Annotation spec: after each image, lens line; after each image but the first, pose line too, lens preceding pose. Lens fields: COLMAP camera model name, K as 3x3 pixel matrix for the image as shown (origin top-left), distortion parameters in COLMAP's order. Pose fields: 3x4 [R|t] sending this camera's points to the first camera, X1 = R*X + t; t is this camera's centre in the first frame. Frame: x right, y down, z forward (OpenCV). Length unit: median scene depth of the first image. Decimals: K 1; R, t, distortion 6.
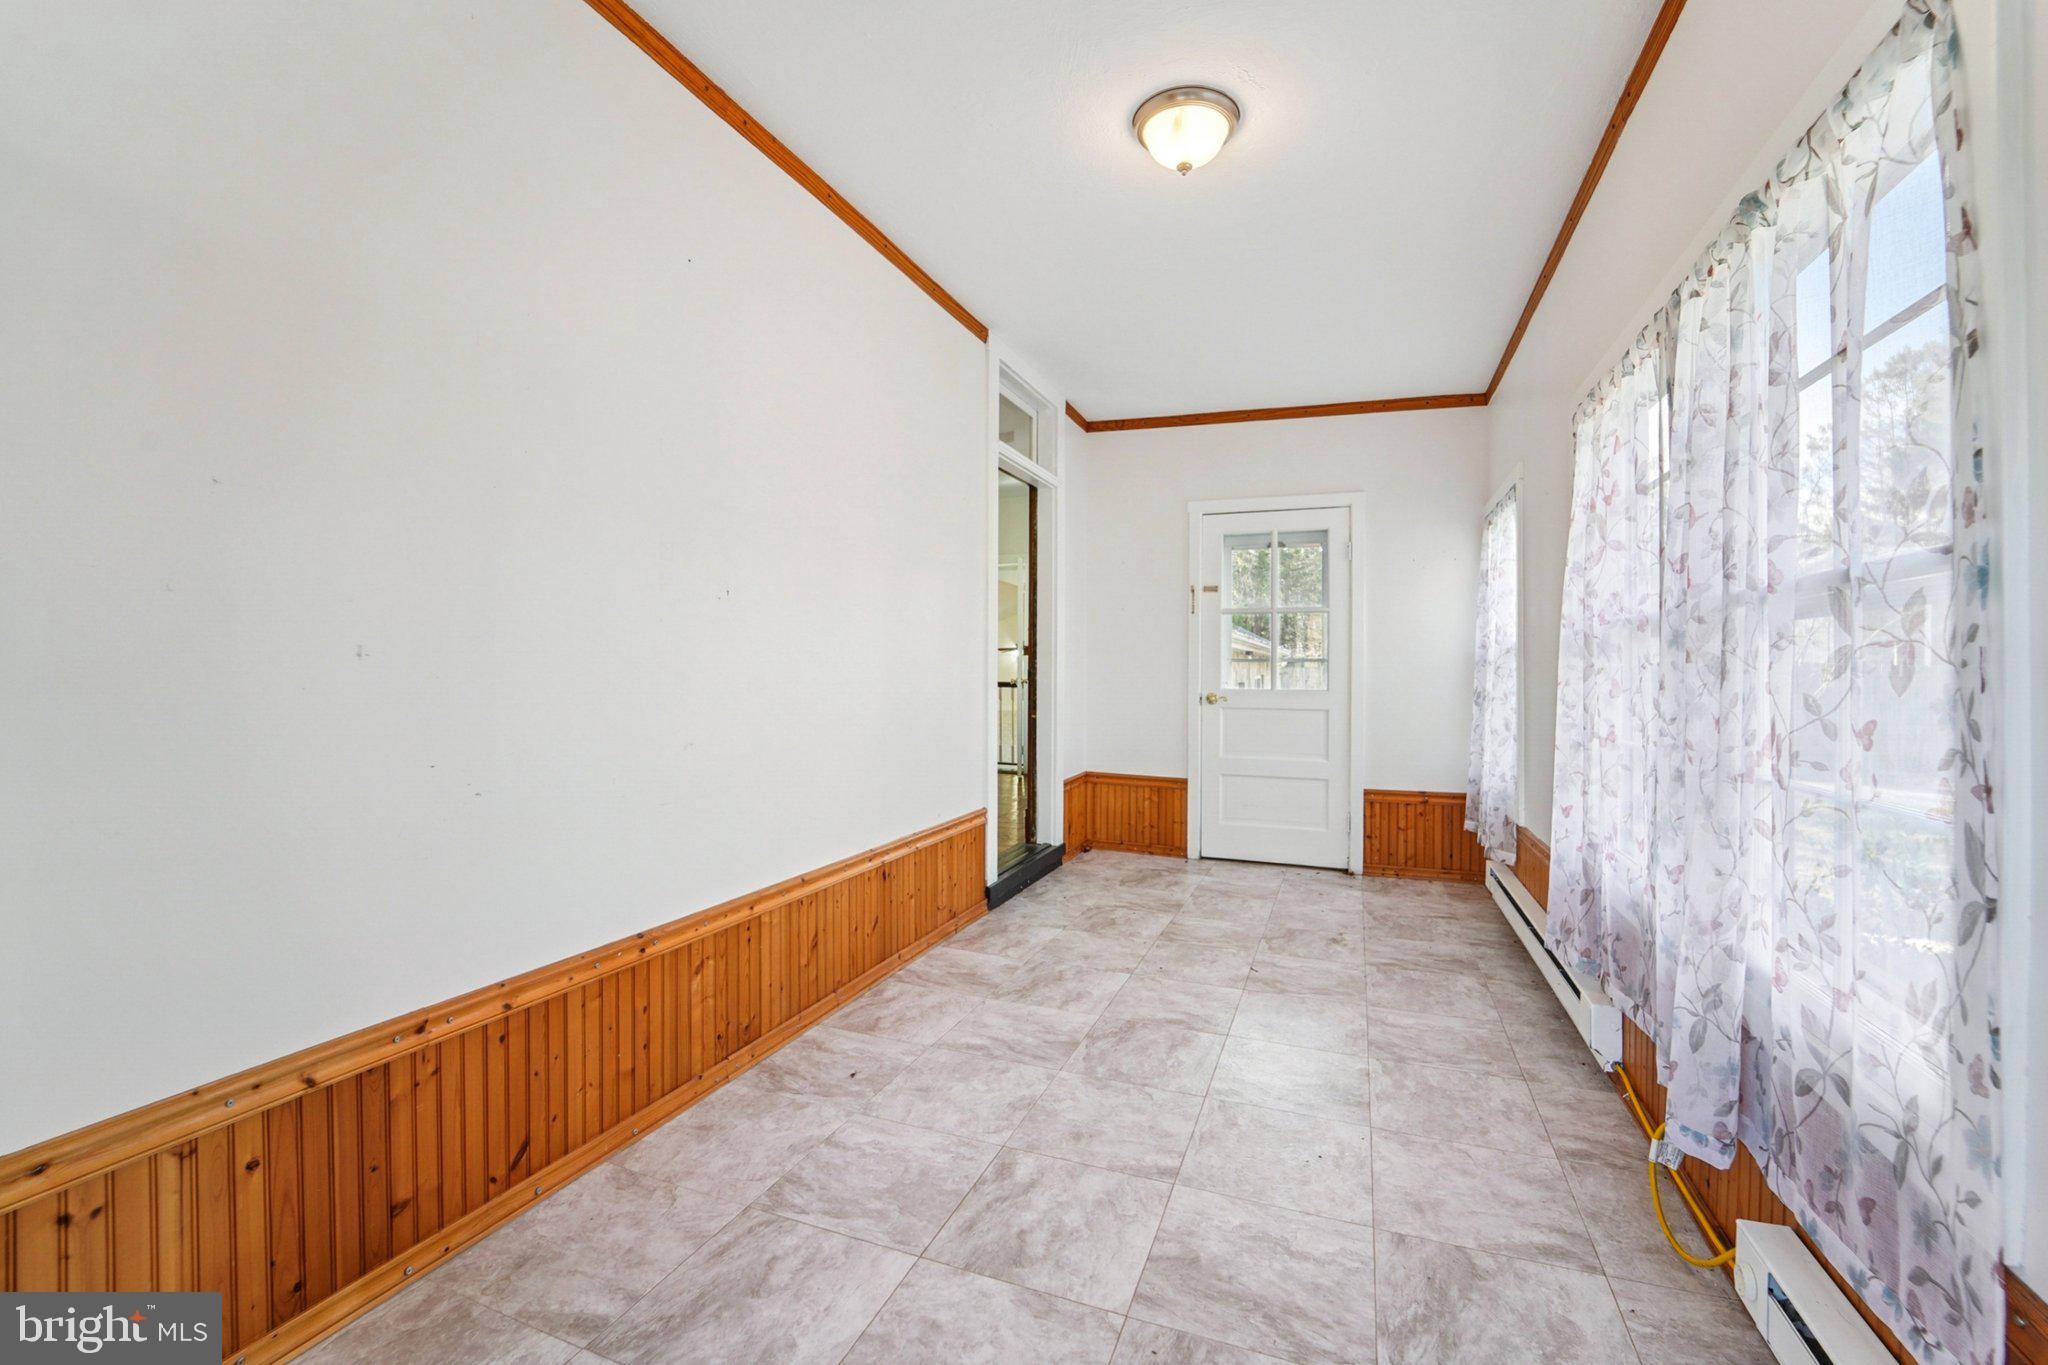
lens RADIAL K [[839.2, 0, 1031.7], [0, 839.2, 686.5], [0, 0, 1]] dist [-0.004218, -0.000459]
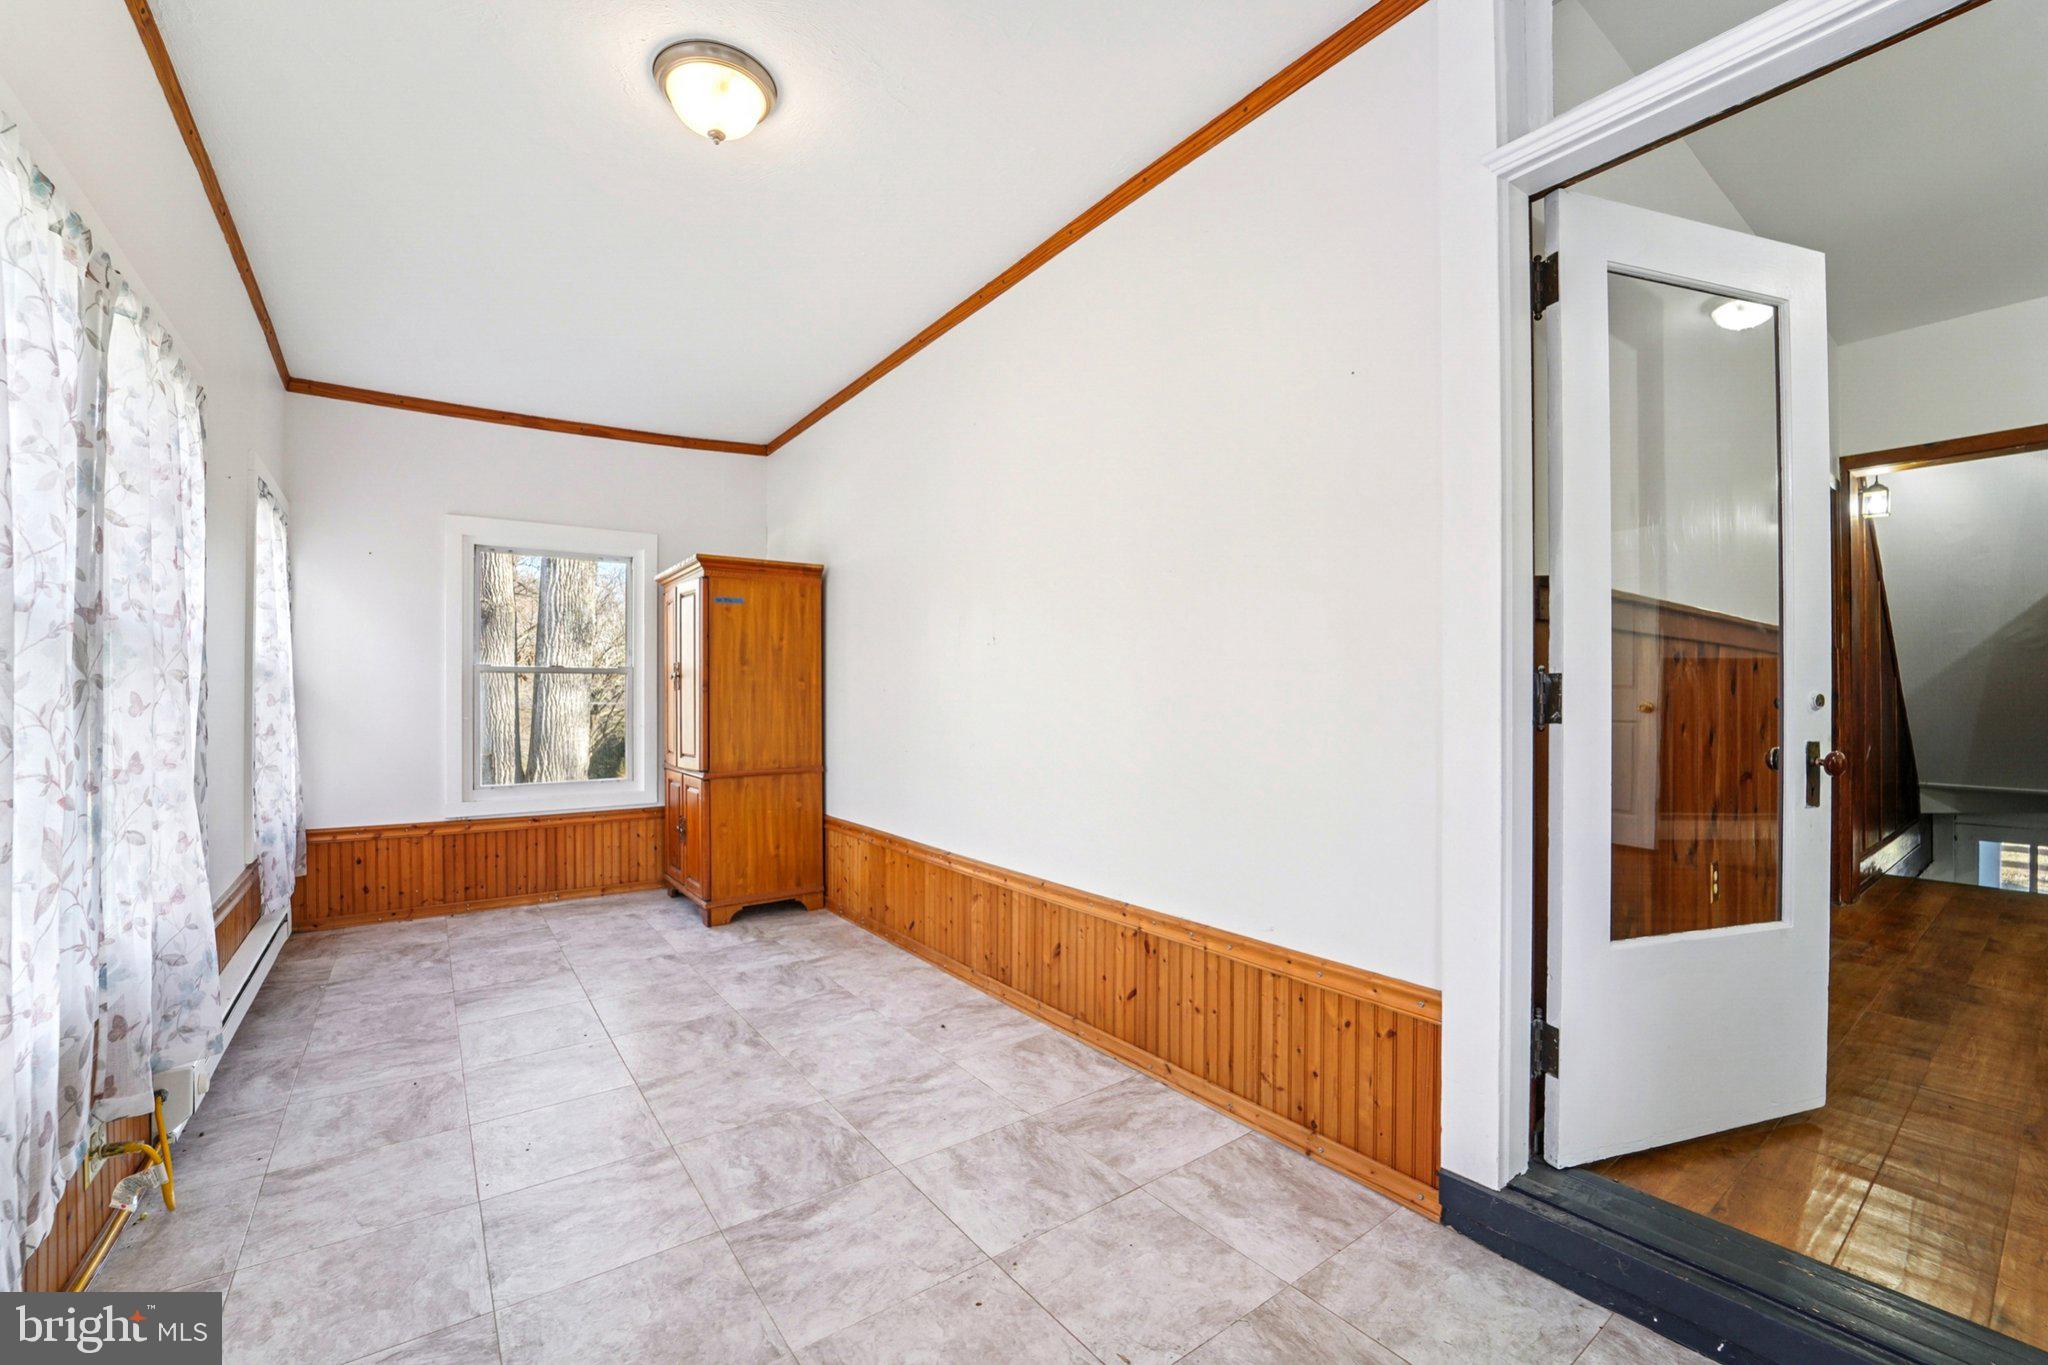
lens RADIAL K [[826.7, 0, 1036.9], [0, 826.7, 690.6], [0, 0, 1]] dist [-0.022018, -0.000194]
pose [[-0.525850, -0.014647, -0.850451, 0.655560], [-0.020643, 0.999777, -0.004455, -0.021672], [0.850327, 0.015213, -0.526035, 1.532671]]
